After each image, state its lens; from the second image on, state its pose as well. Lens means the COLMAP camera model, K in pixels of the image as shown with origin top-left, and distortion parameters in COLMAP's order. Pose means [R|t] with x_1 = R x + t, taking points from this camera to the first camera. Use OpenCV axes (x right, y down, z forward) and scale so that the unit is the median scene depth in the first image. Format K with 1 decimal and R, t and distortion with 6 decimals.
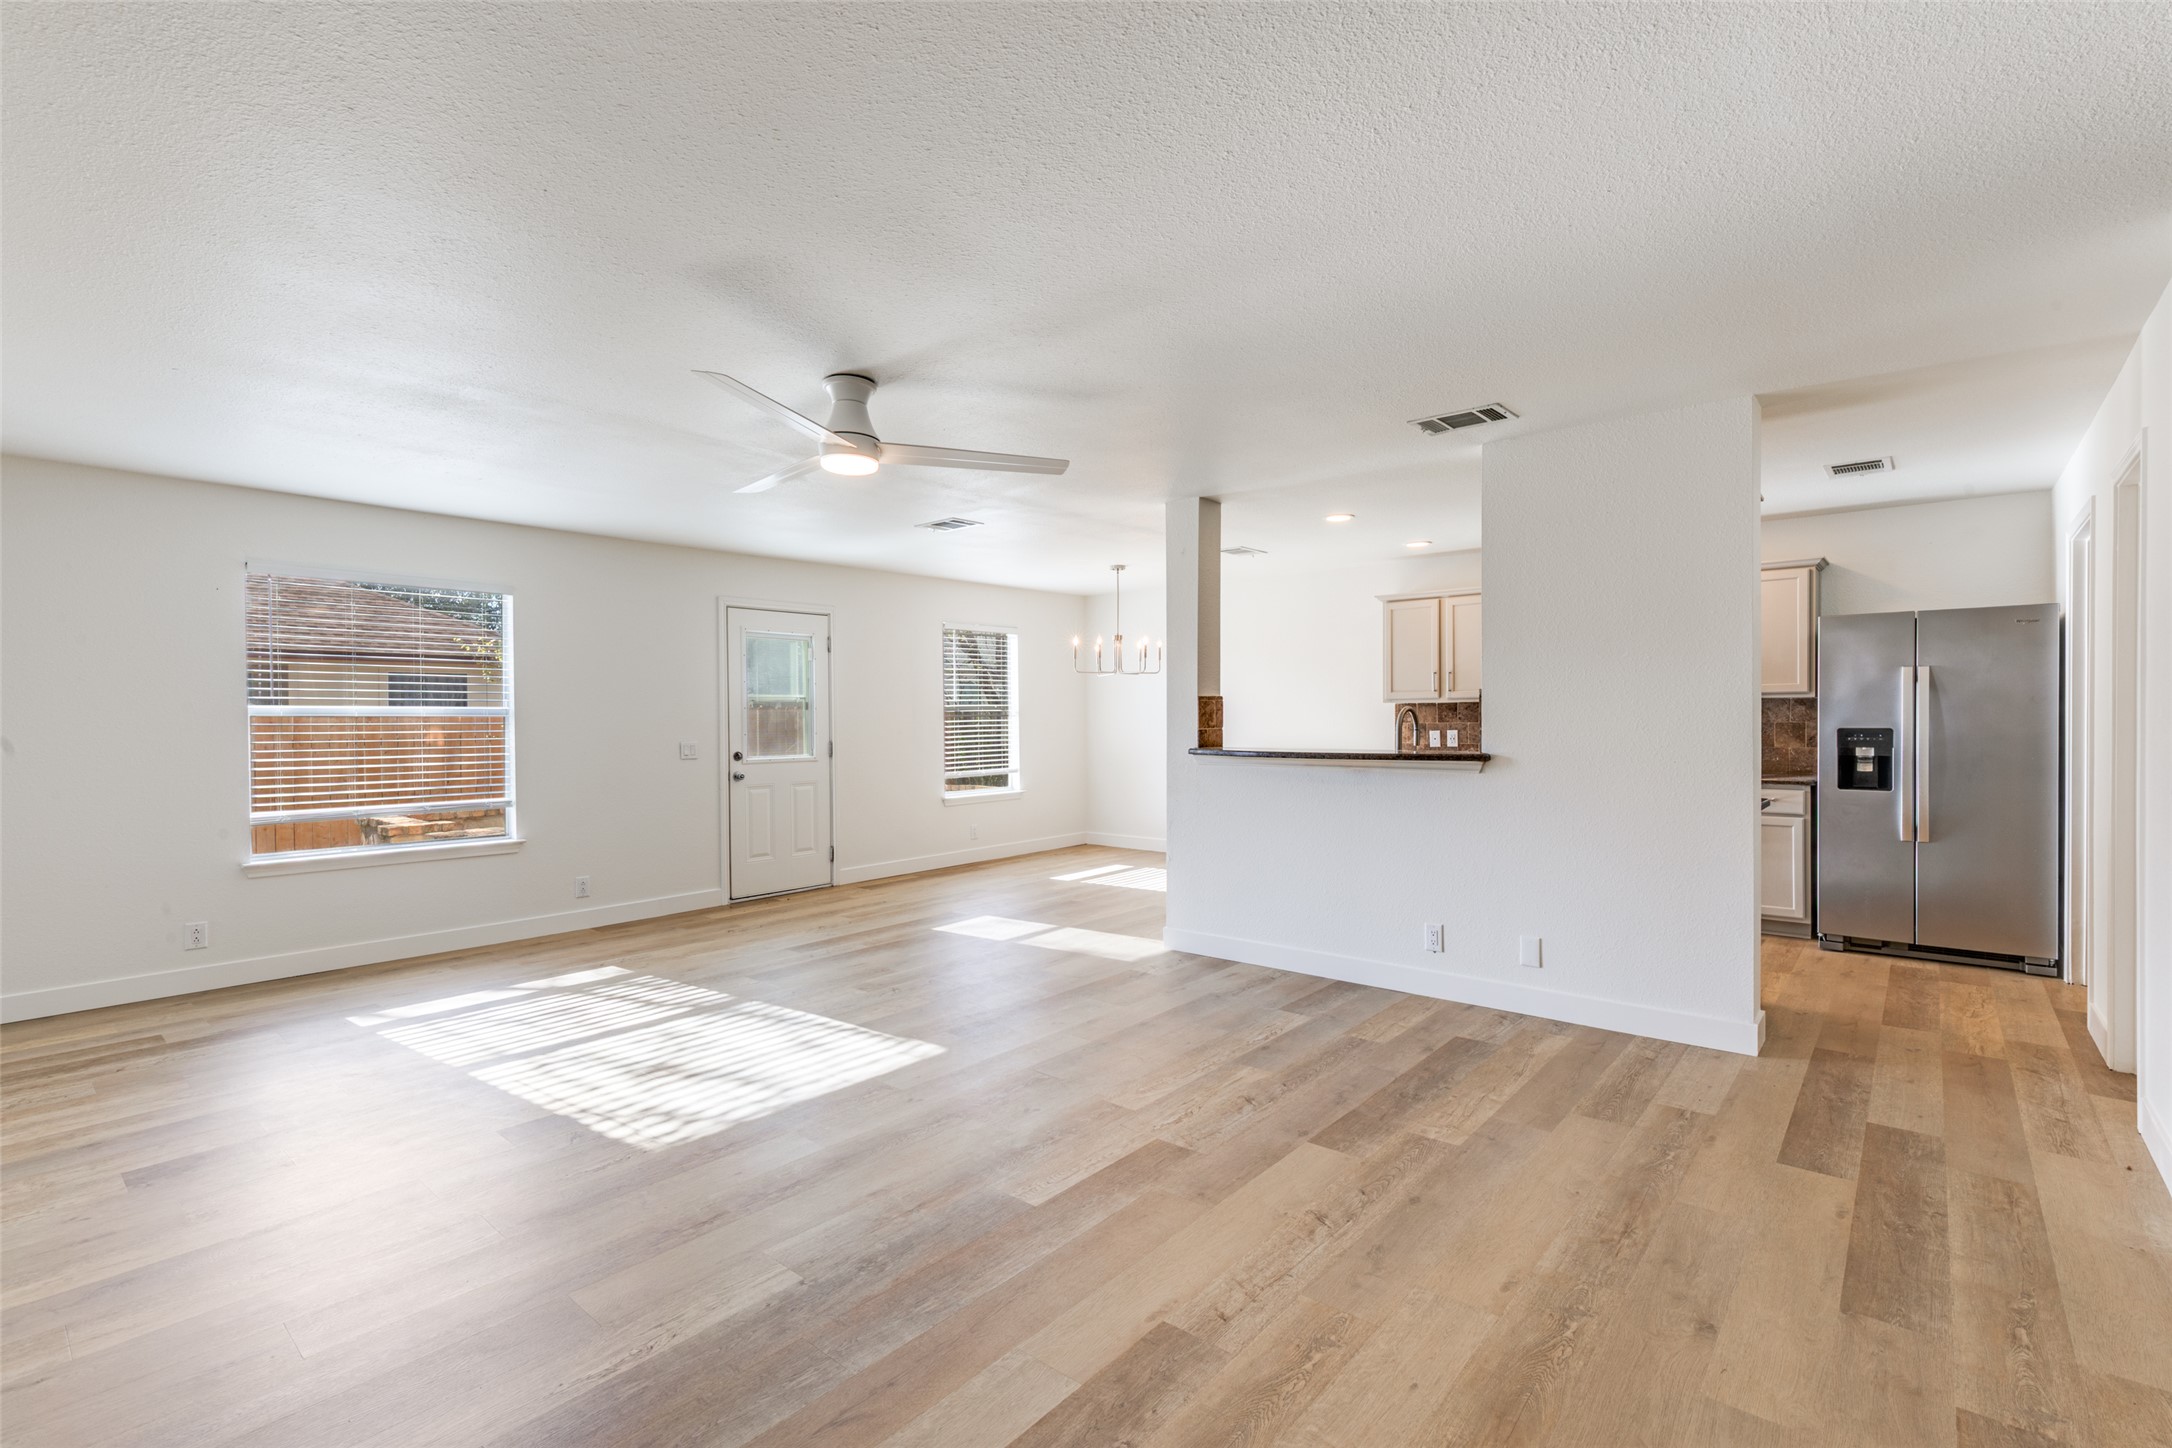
lens RADIAL K [[984.0, 0, 1064.8], [0, 984.0, 726.2], [0, 0, 1]] dist [0.018617, 0.000106]
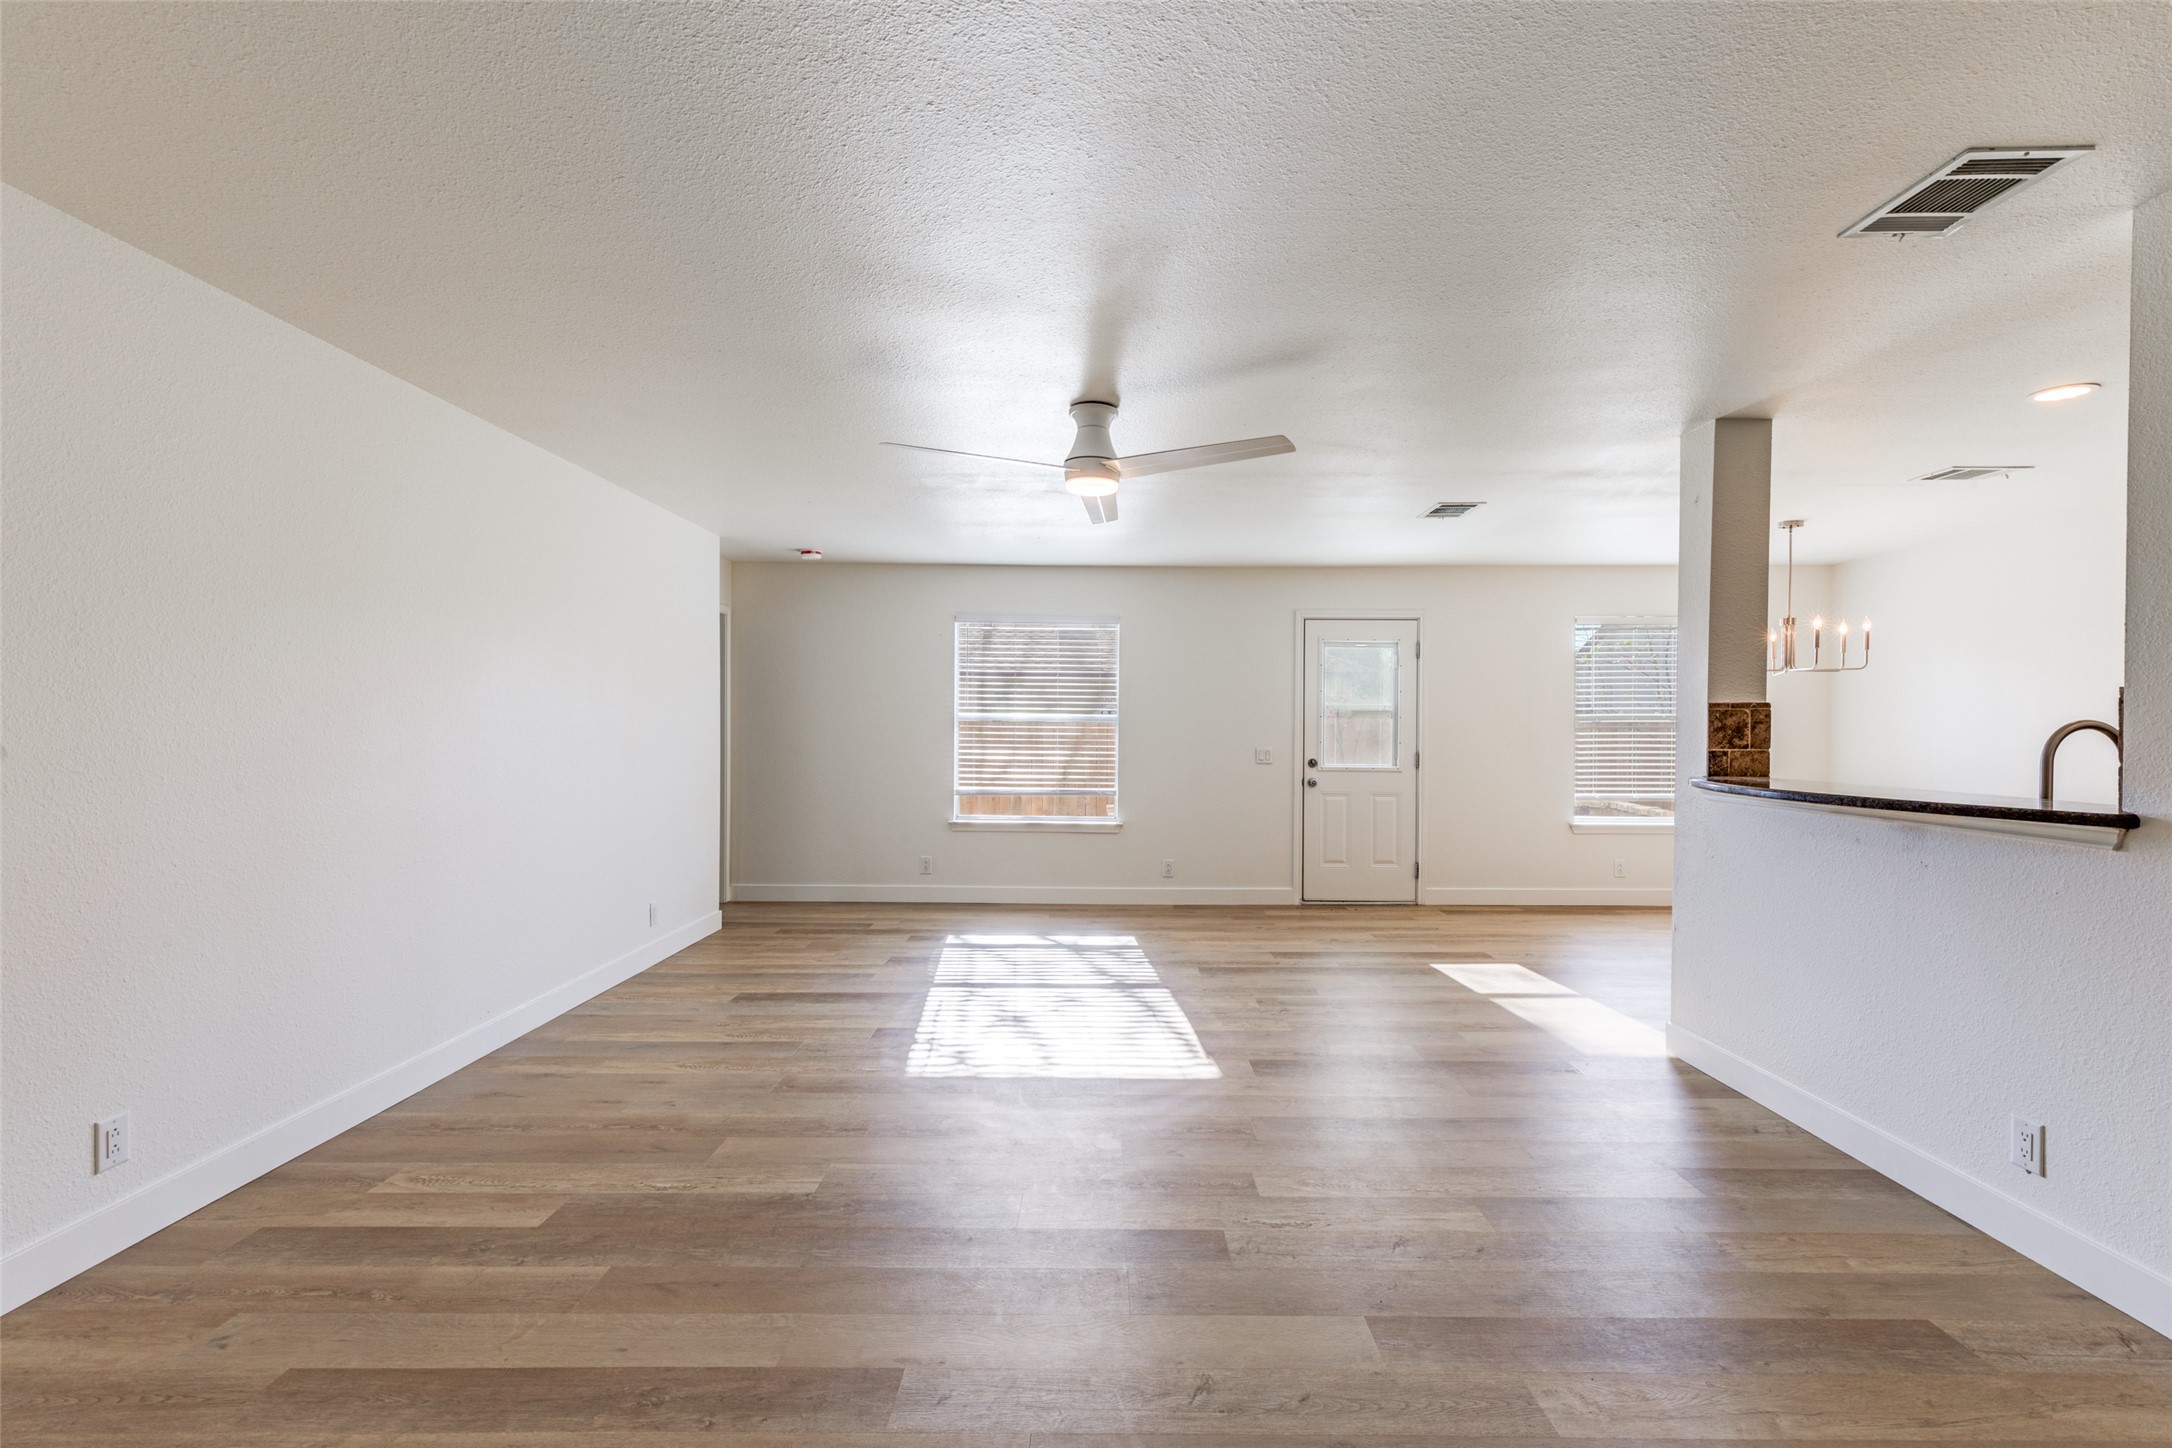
lens RADIAL K [[959.6, 0, 1075.8], [0, 959.6, 723.6], [0, 0, 1]] dist [0.004426, 0.000625]
pose [[0.651393, 0.010971, -0.758661, 0.352821], [-0.018539, 0.999827, -0.001458, -0.006246], [0.758514, 0.015014, 0.651484, 0.204797]]
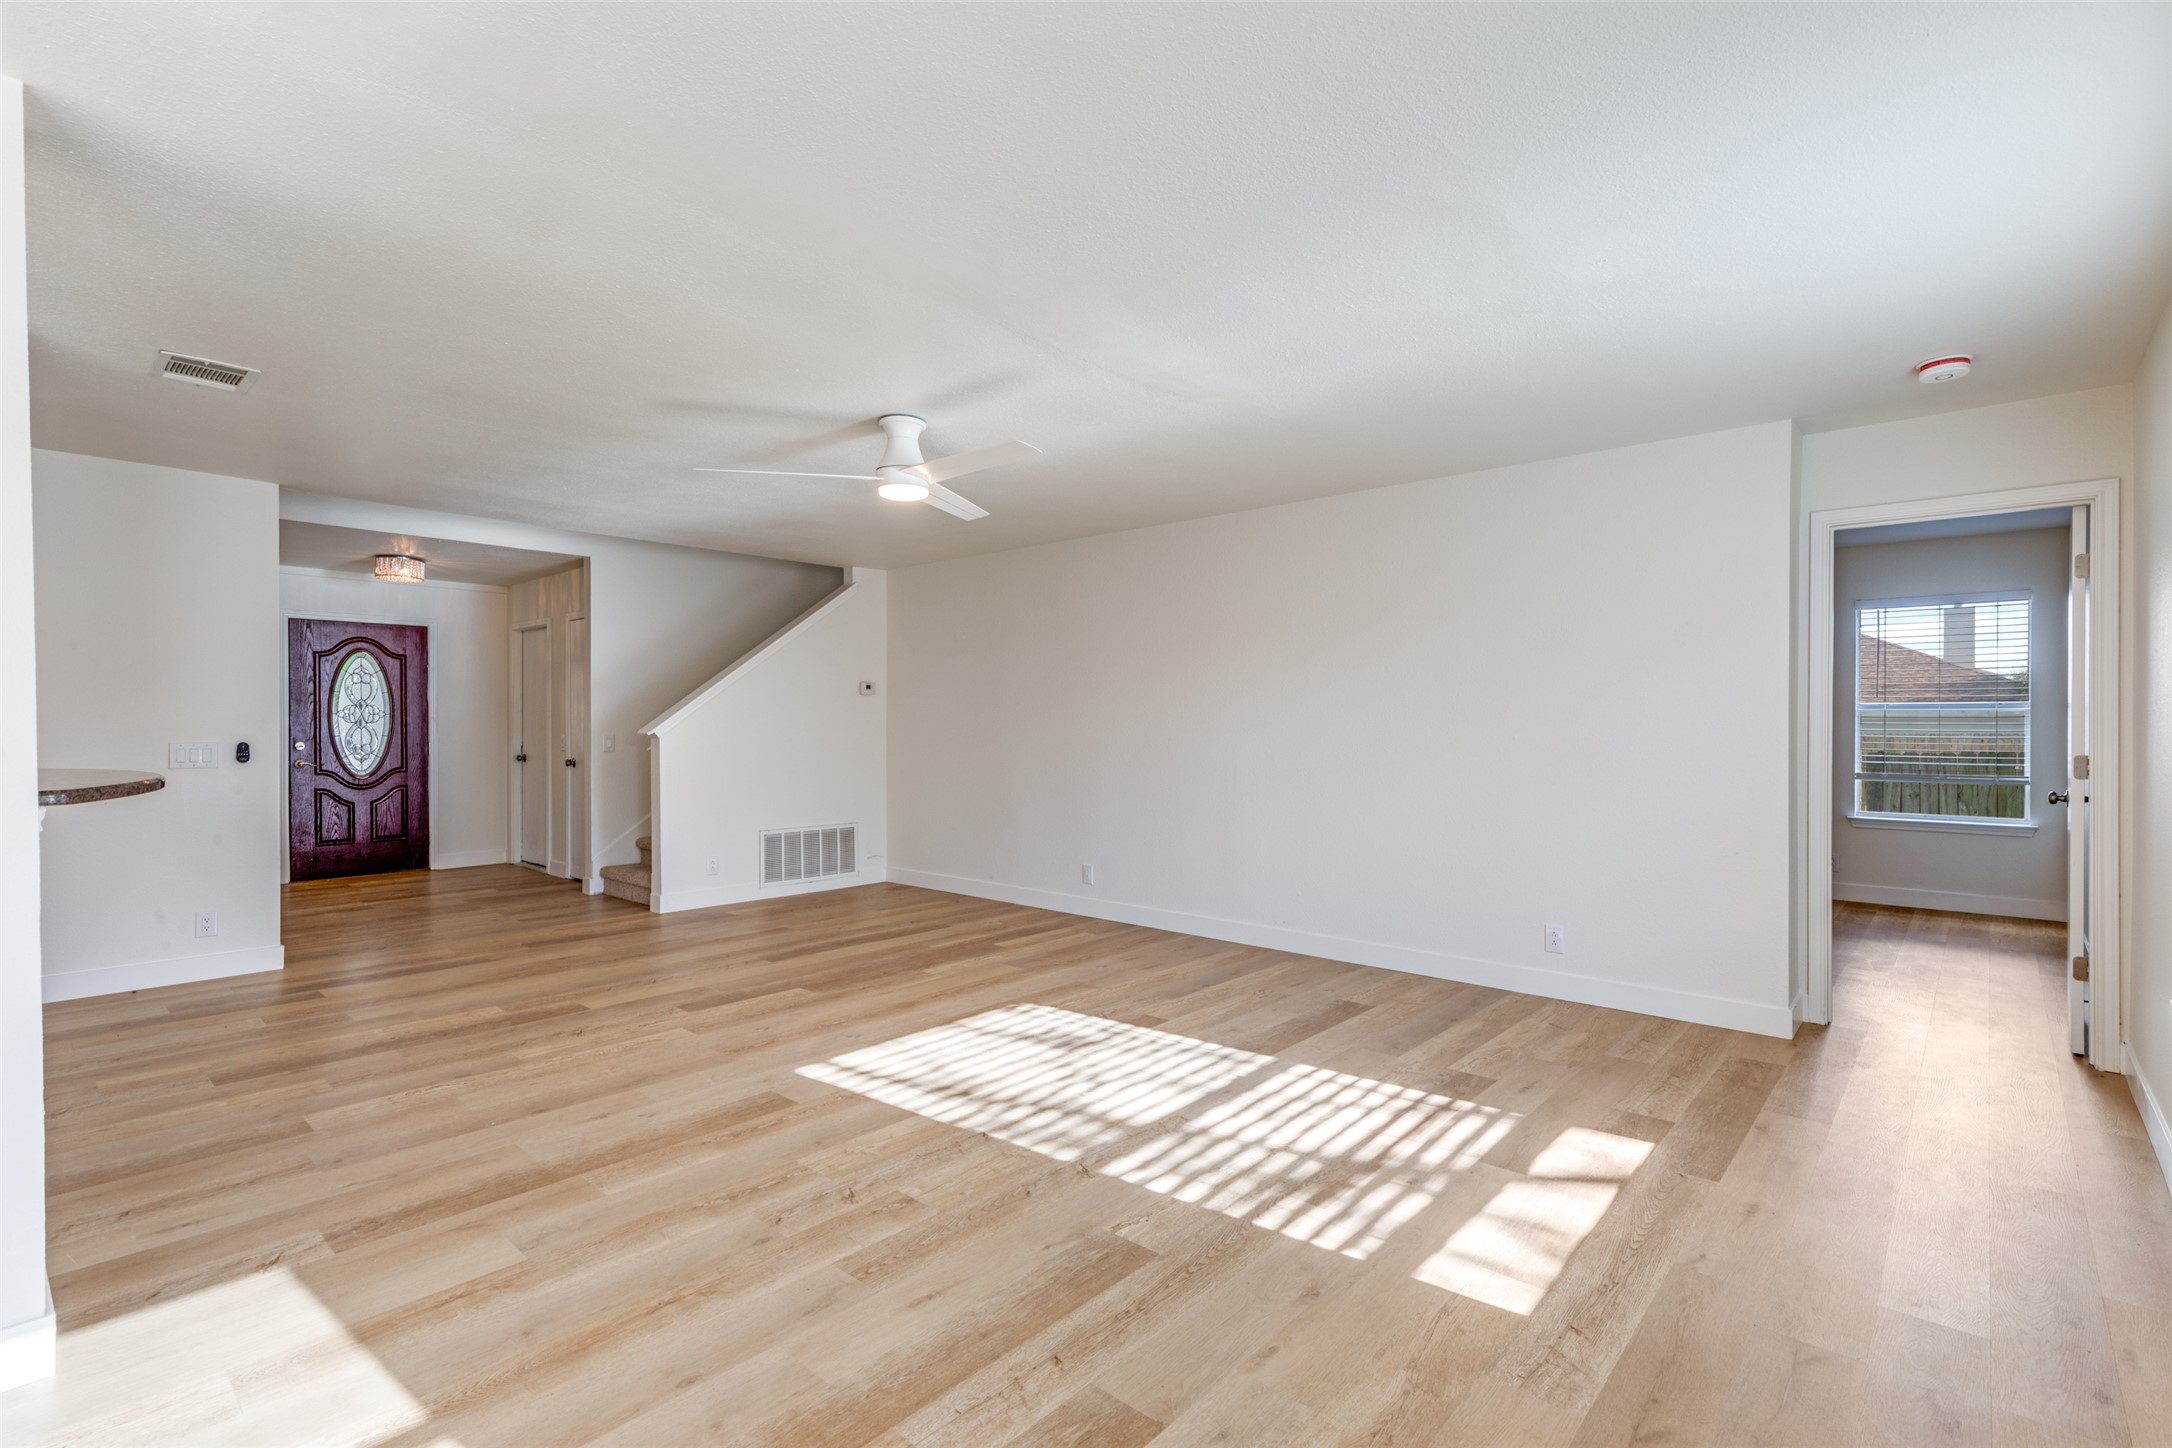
lens RADIAL K [[996.2, 0, 1050.8], [0, 996.2, 727.8], [0, 0, 1]] dist [0.003377, 0.000186]
pose [[-0.999280, 0.011062, 0.036295, -0.265885], [0.011656, 0.999801, 0.016214, -0.002467], [-0.036108, 0.016626, -0.999210, 1.338000]]
